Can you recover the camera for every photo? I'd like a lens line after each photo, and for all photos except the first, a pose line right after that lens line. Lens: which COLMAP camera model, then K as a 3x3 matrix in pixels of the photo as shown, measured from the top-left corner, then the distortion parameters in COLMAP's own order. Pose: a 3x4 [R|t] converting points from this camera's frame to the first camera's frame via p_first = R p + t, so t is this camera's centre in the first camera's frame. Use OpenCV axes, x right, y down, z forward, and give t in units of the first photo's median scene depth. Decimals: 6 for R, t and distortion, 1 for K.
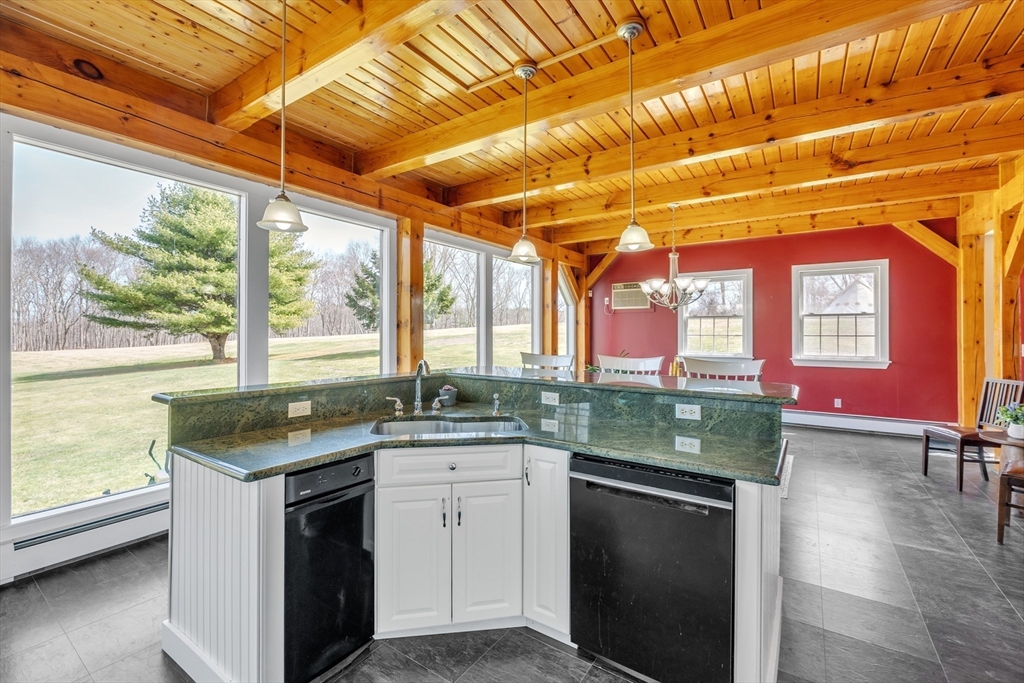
lens RADIAL K [[437.8, 0, 509.3], [0, 437.8, 337.1], [0, 0, 1]] dist [-0.013599, 0.000814]
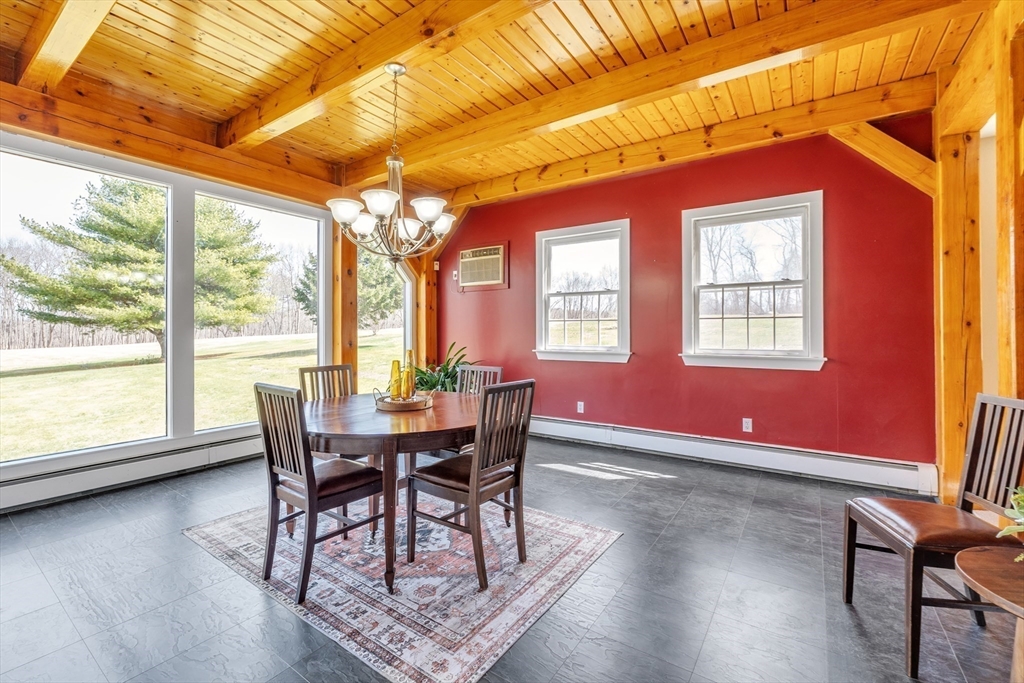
lens RADIAL K [[437.8, 0, 508.7], [0, 437.8, 334.6], [0, 0, 1]] dist [-0.013599, 0.000814]
pose [[0.999986, -0.000656, -0.005343, 0.396708], [0.000643, 0.999997, -0.002449, 0.021651], [0.005344, 0.002446, 0.999983, 0.352189]]
